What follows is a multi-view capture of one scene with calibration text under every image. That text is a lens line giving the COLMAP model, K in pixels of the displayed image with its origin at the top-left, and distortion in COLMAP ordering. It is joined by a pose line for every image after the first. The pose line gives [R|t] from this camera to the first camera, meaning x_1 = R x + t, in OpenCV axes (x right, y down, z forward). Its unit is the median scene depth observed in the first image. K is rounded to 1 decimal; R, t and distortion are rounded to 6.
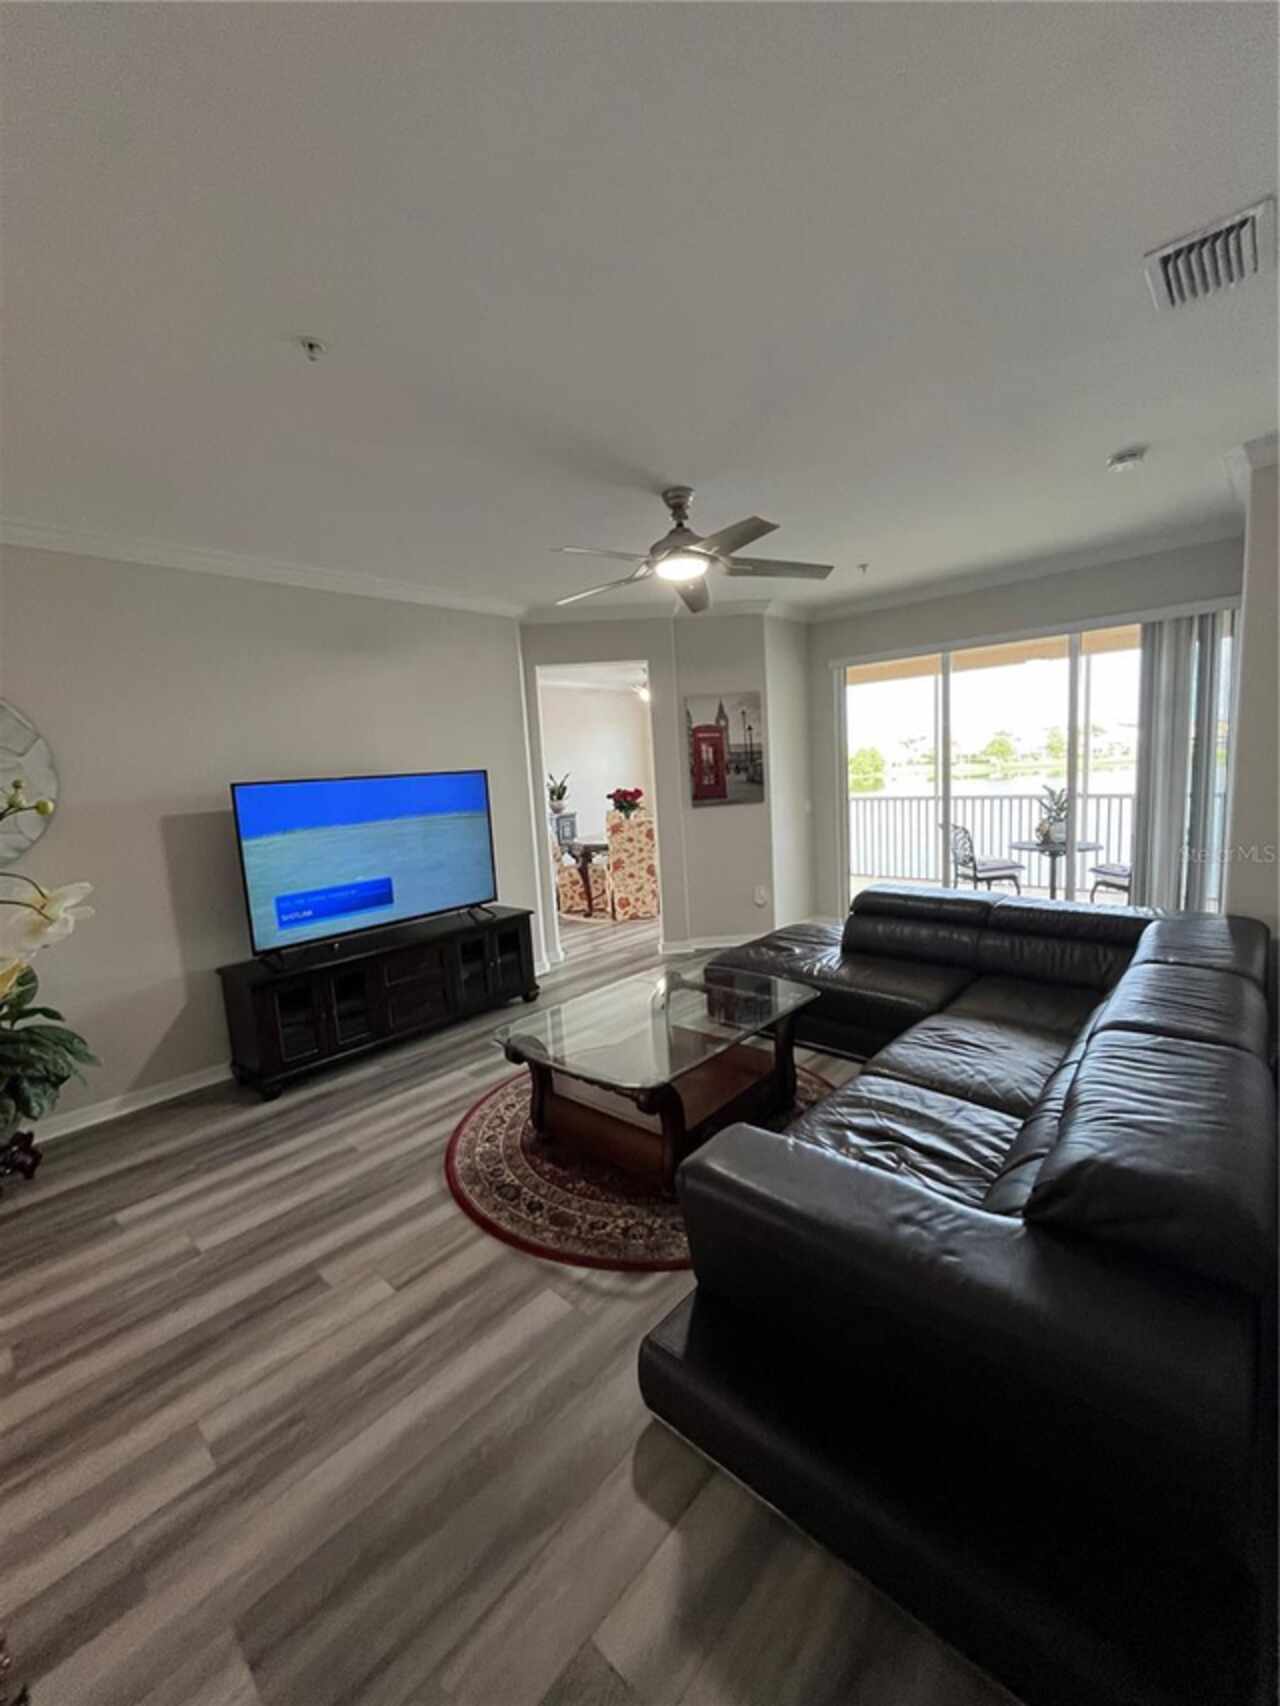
lens RADIAL K [[688.7, 0, 640.4], [0, 688.7, 856.8], [0, 0, 1]] dist [-0.004262, -0.000593]
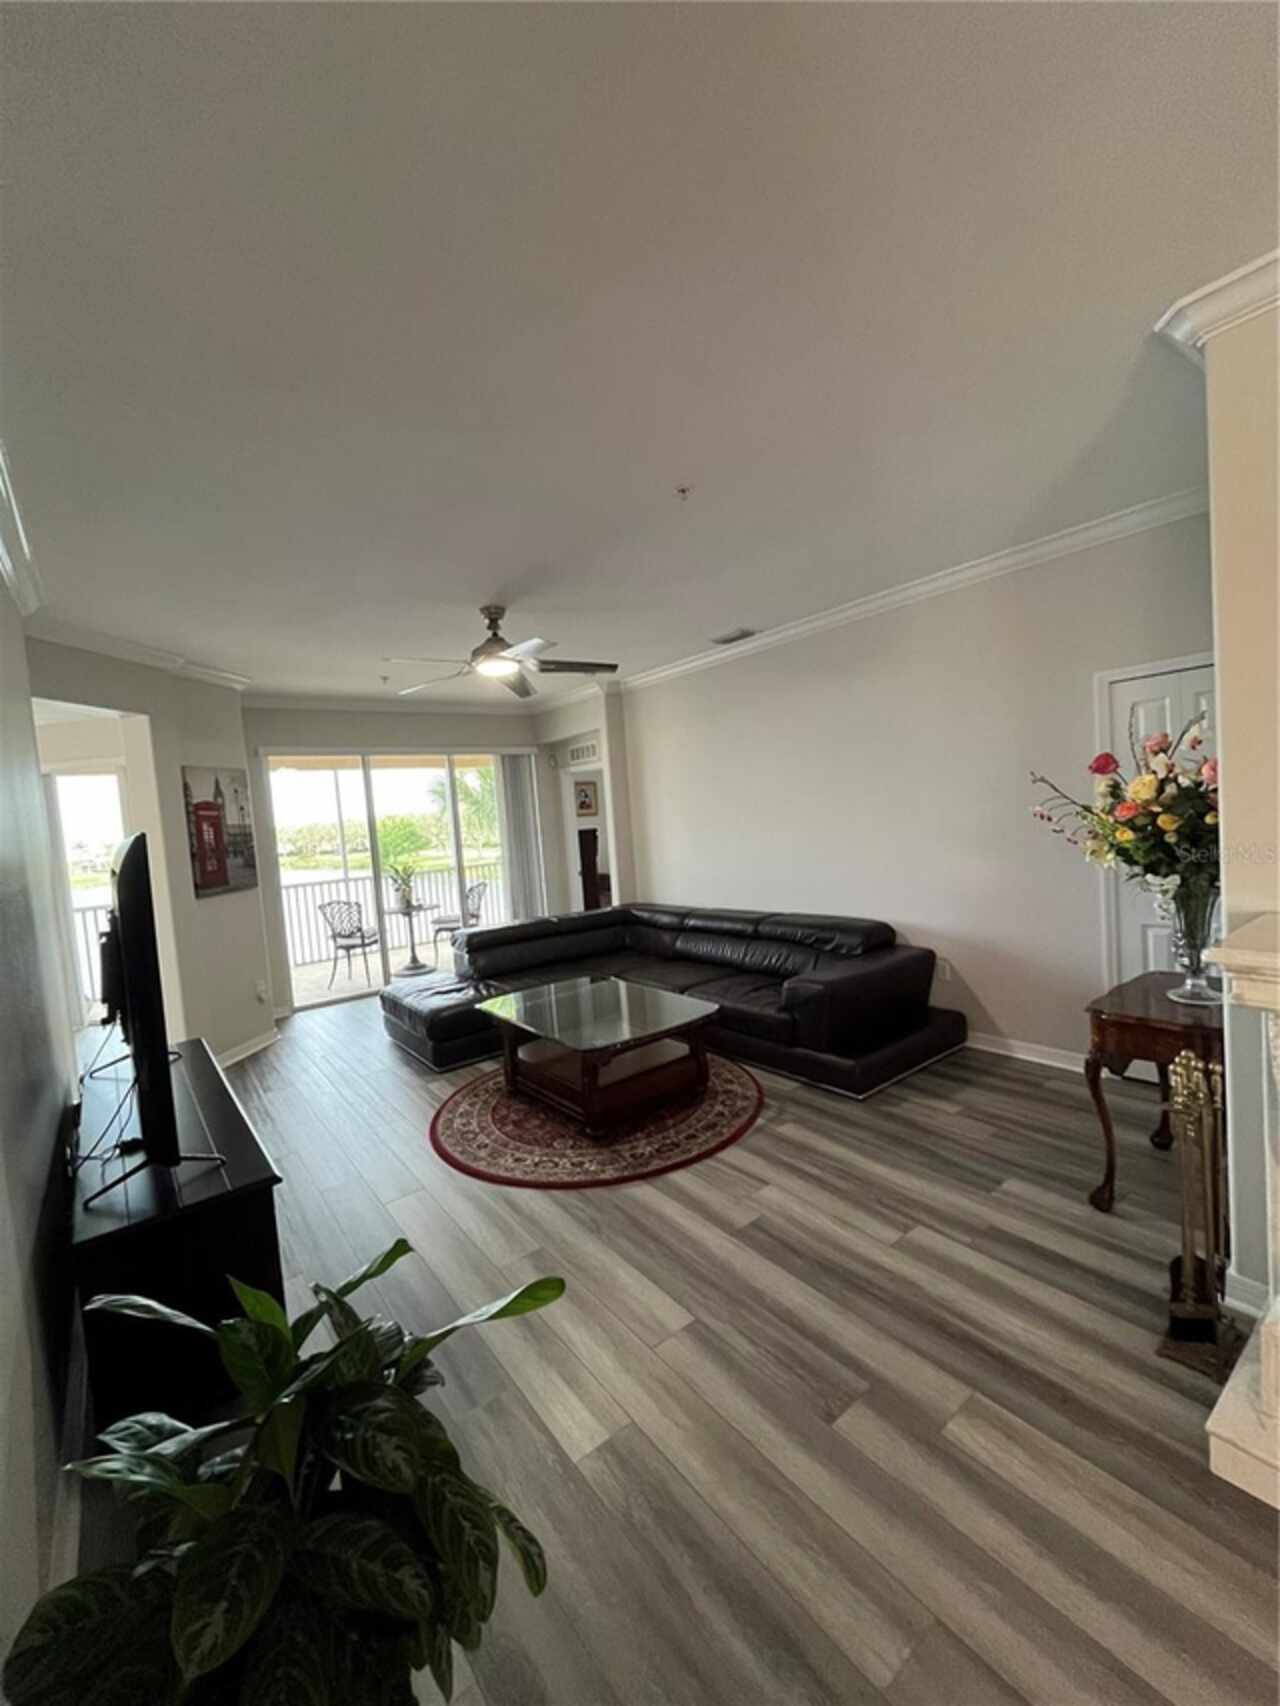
lens RADIAL K [[688.7, 0, 645.9], [0, 688.7, 849.8], [0, 0, 1]] dist [-0.004262, -0.000593]
pose [[0.171783, -0.006158, 0.985116, -0.651012], [0.195329, 0.980340, -0.027933, -0.001880], [-0.965576, 0.197220, 0.169609, 0.338571]]
